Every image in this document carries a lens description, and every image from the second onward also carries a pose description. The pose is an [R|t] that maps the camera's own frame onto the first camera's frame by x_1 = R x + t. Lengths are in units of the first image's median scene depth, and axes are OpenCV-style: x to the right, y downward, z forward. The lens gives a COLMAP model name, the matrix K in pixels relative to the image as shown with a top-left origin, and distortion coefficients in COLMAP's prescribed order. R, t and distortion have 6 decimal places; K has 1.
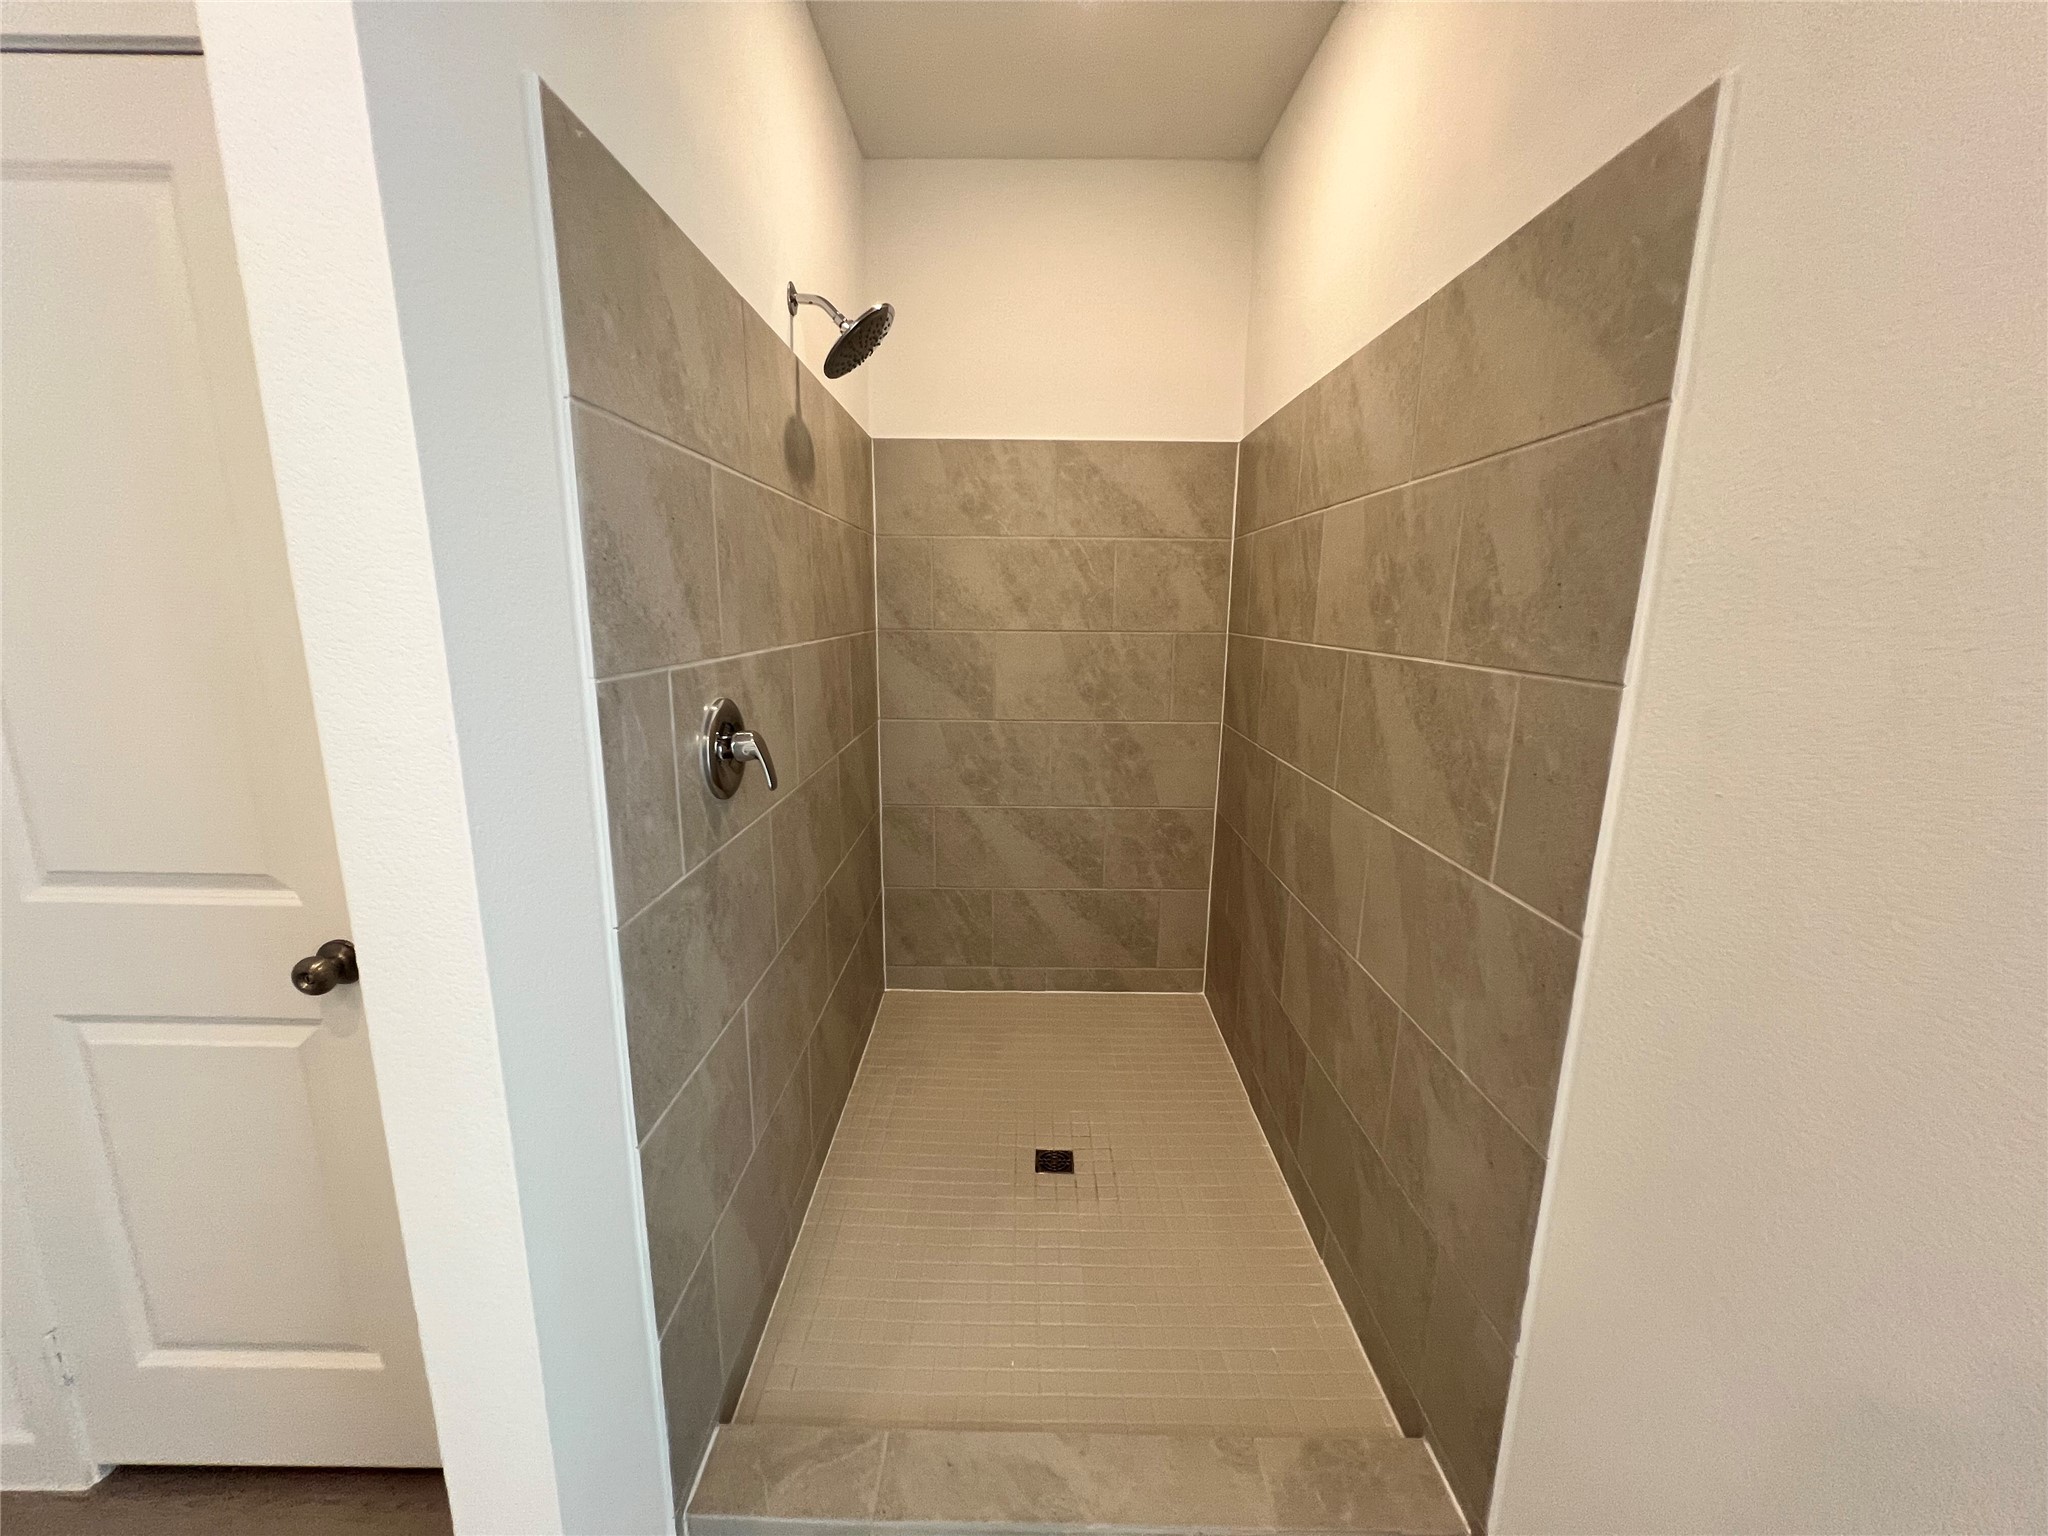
lens RADIAL K [[819.7, 0, 1022.4], [0, 819.7, 773.1], [0, 0, 1]] dist [-0.002921, -0.000509]
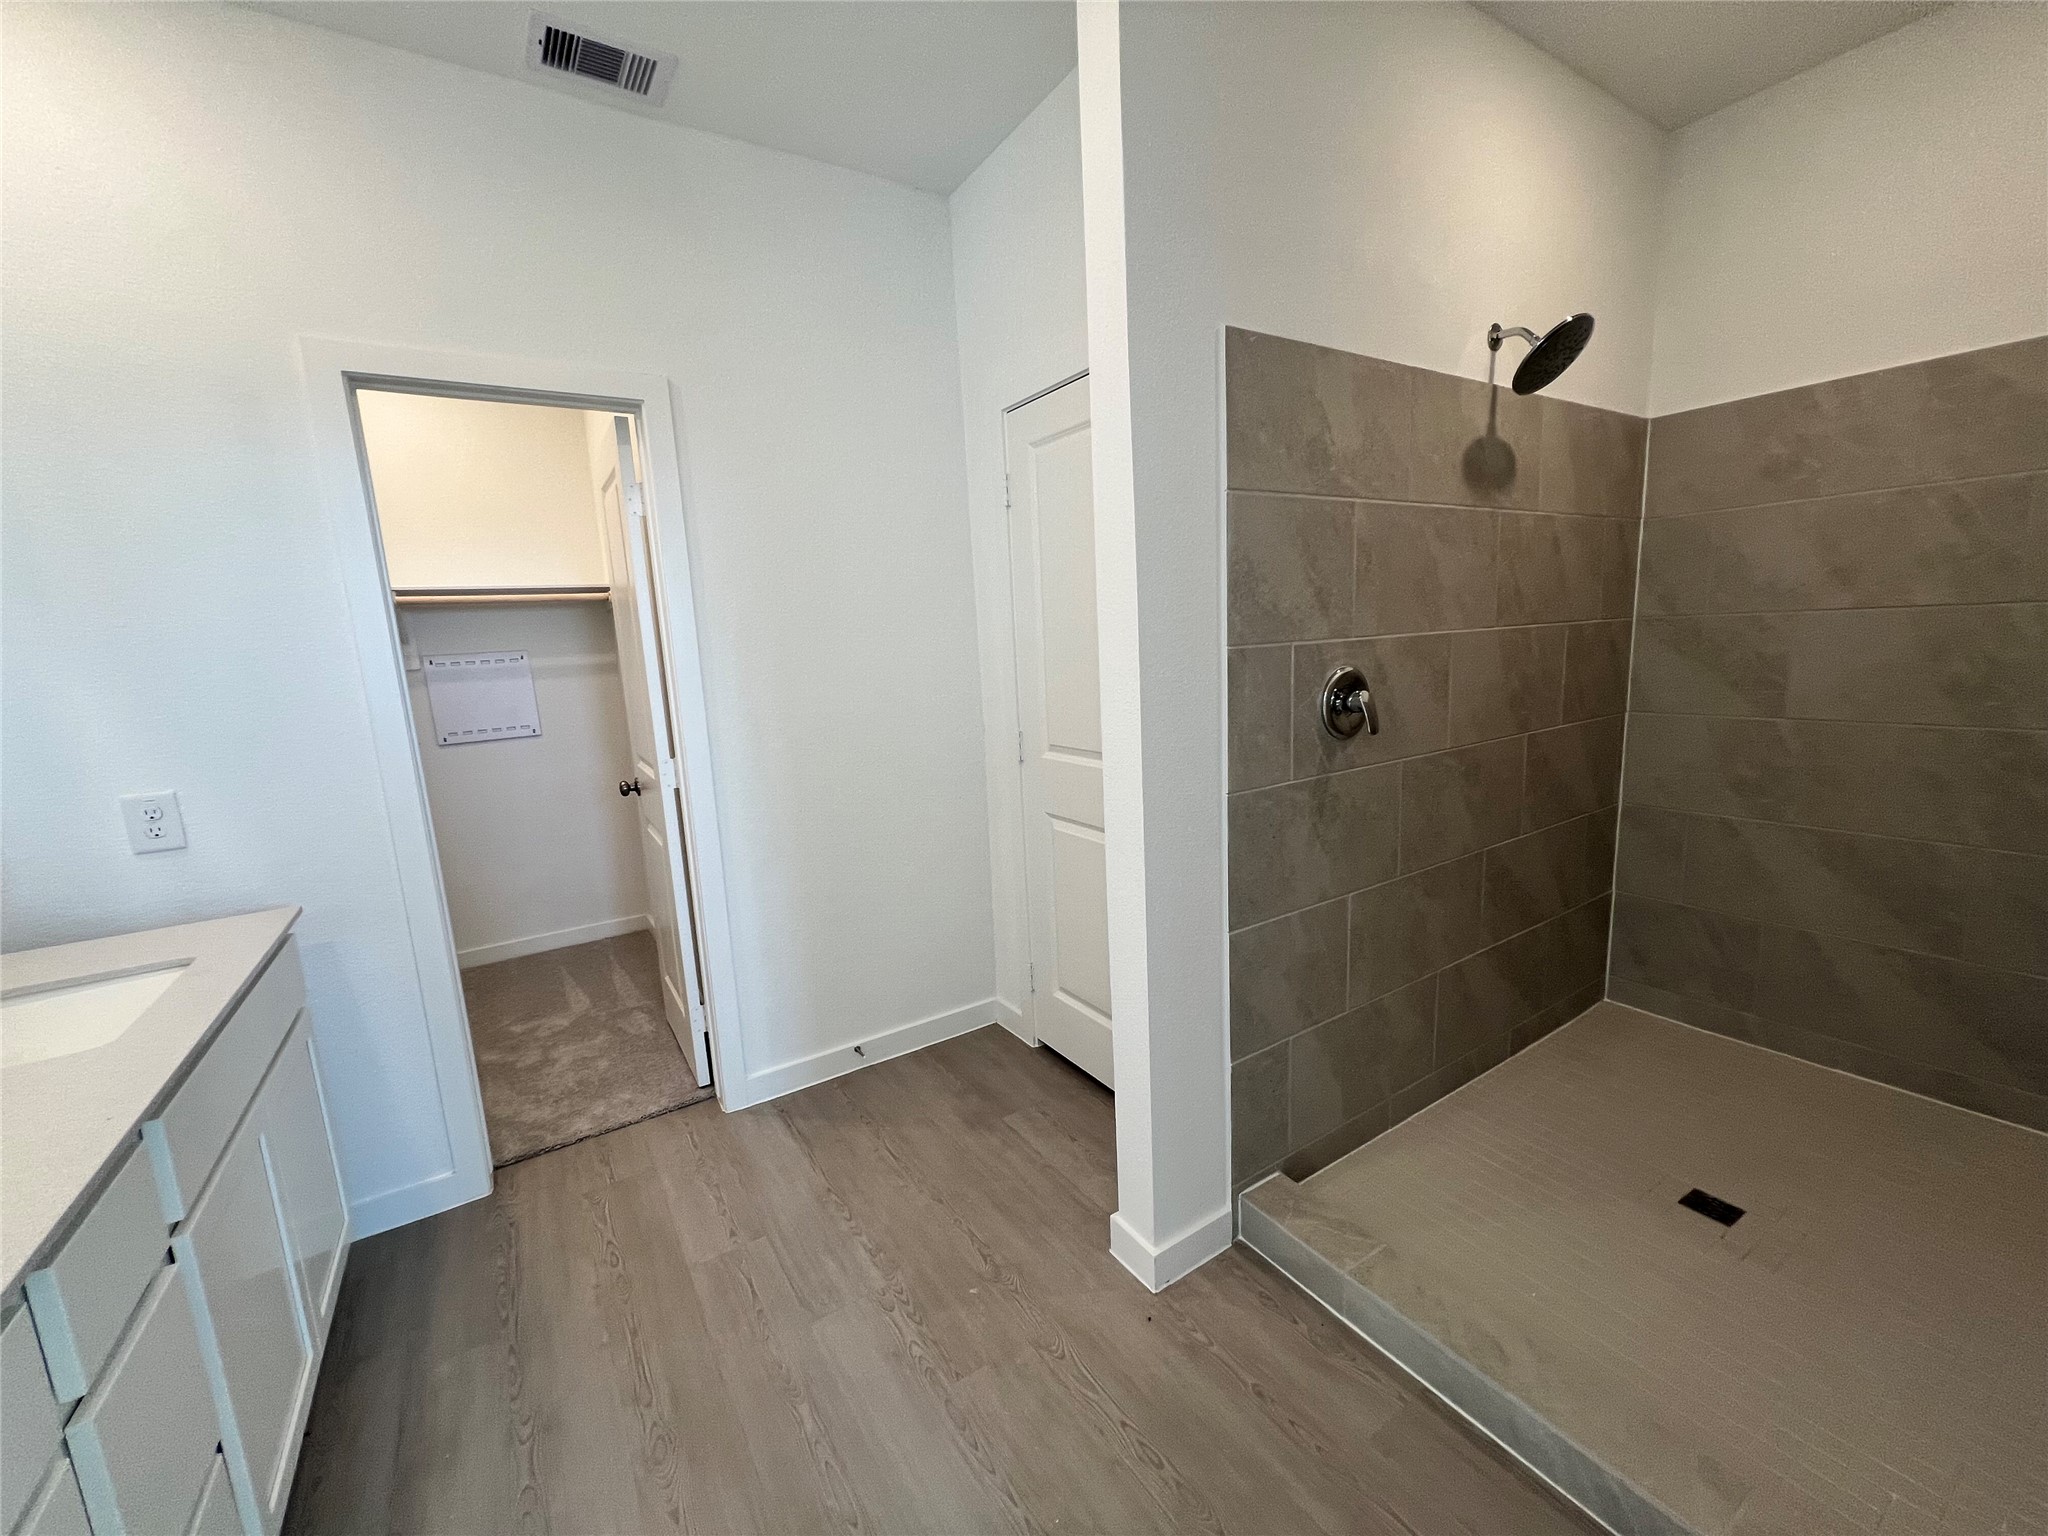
lens RADIAL K [[813.6, 0, 1023.9], [0, 813.6, 782.7], [0, 0, 1]] dist [-0.000500, -0.000109]
pose [[0.537474, 0.113308, -0.835633, 0.372141], [-0.116416, 0.991414, 0.059553, 0.061856], [0.835206, 0.065273, 0.546050, -0.151875]]
